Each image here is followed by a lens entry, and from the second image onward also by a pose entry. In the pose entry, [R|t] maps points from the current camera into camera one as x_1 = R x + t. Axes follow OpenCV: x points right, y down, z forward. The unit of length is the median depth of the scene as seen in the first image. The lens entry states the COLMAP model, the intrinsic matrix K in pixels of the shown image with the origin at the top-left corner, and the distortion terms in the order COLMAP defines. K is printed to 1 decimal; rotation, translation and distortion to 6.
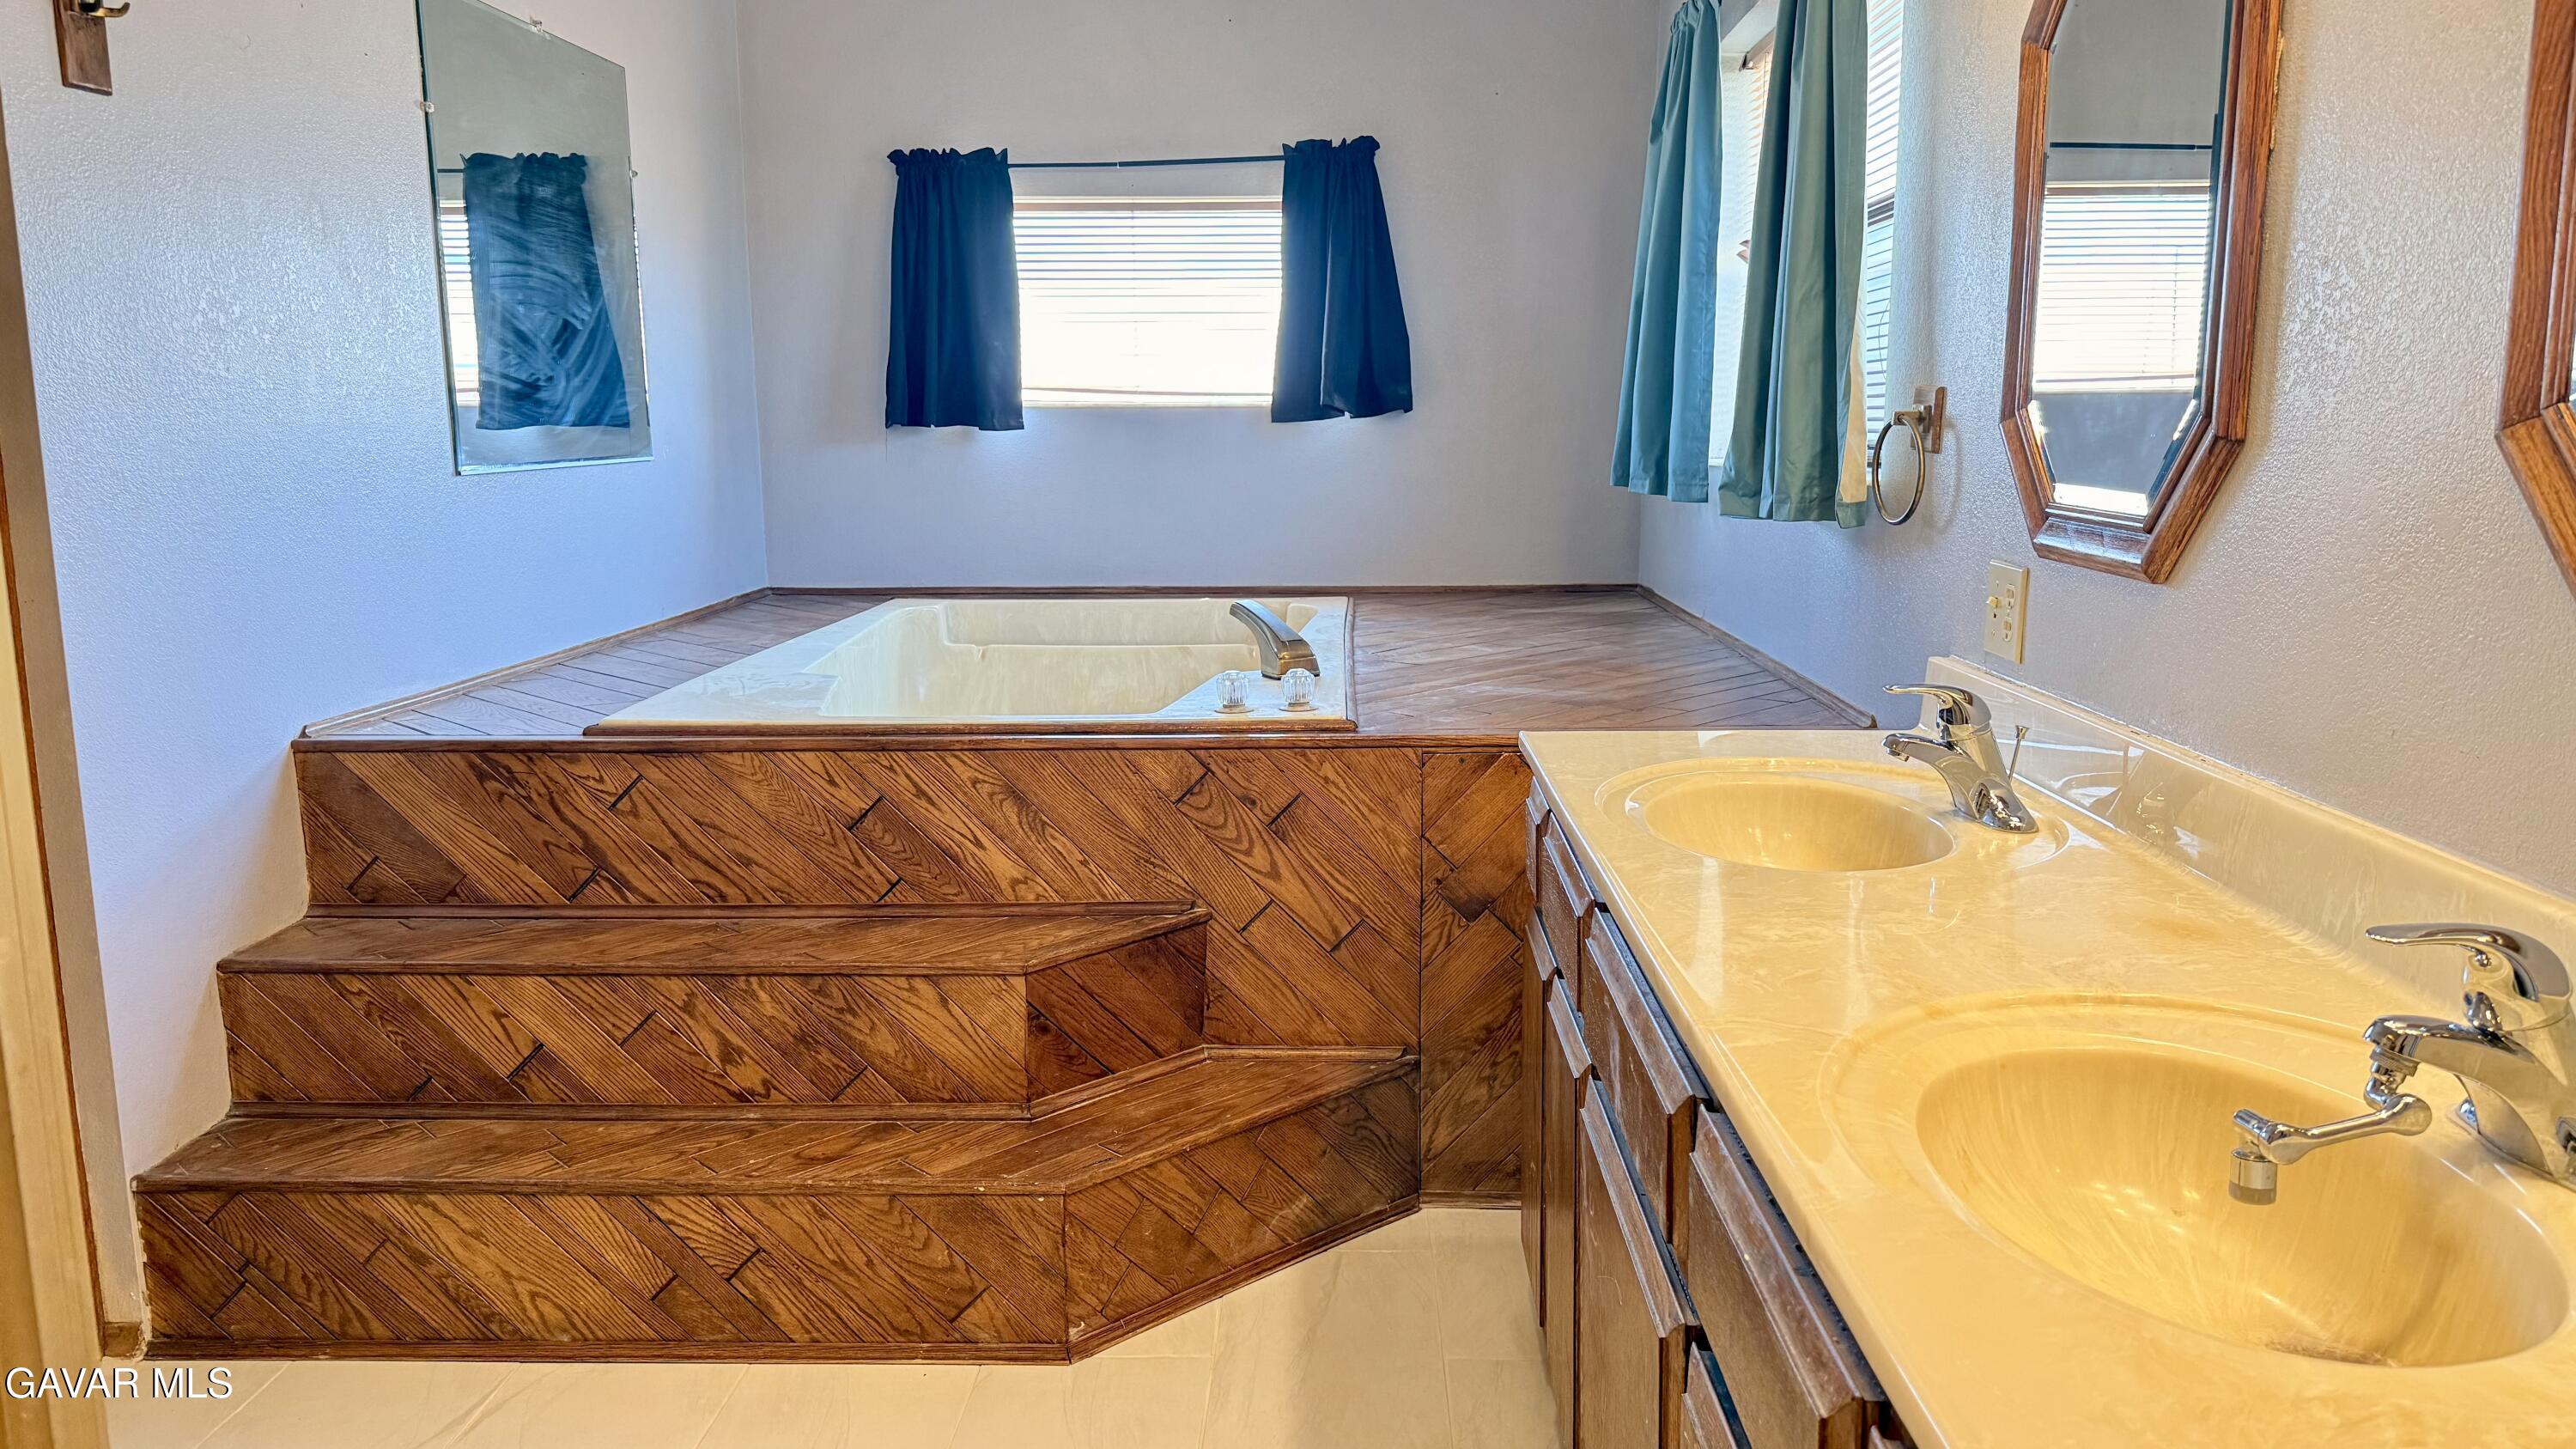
lens RADIAL K [[1825.4, 0, 1288.0], [0, 1825.4, 724.5], [0, 0, 1]] dist [0.104330, -0.172501]
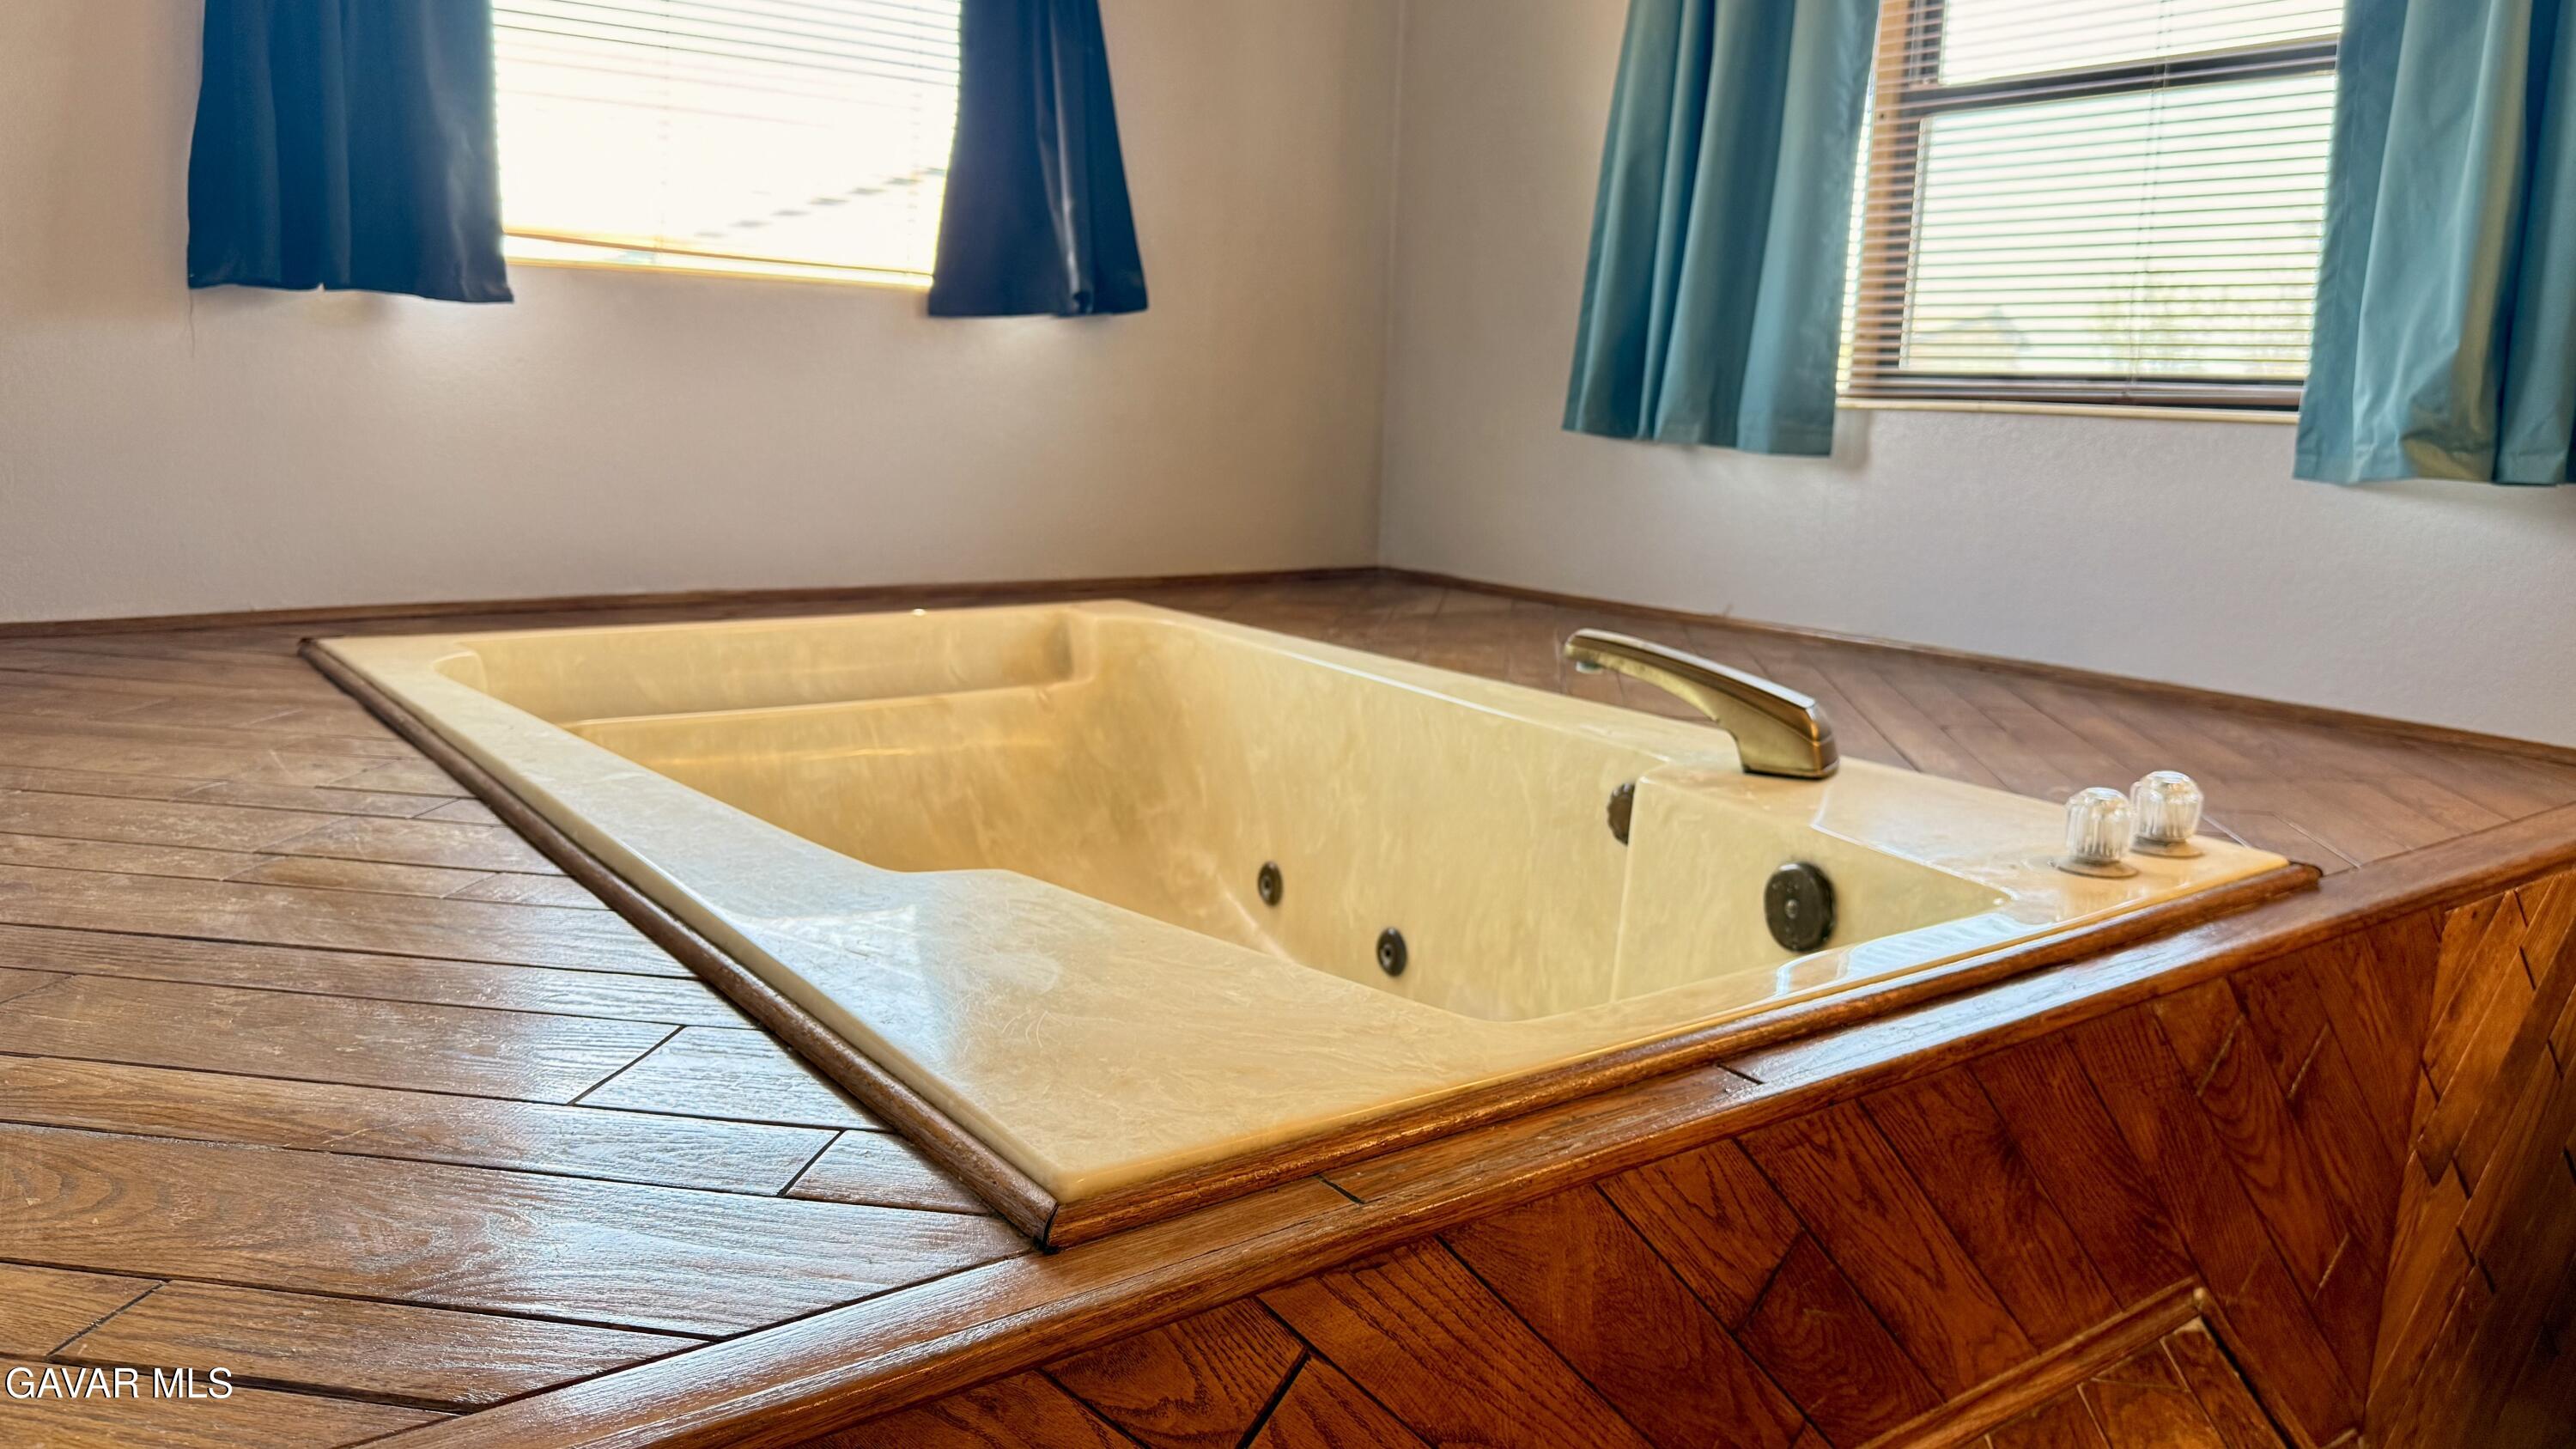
lens RADIAL K [[1825.4, 0, 1288.0], [0, 1825.4, 724.5], [0, 0, 1]] dist [0.104330, -0.172501]
pose [[0.782675, -0.082611, 0.616924, -0.325910], [0.063709, 0.996580, 0.052624, -0.056299], [-0.619161, -0.001884, 0.785262, 0.464501]]
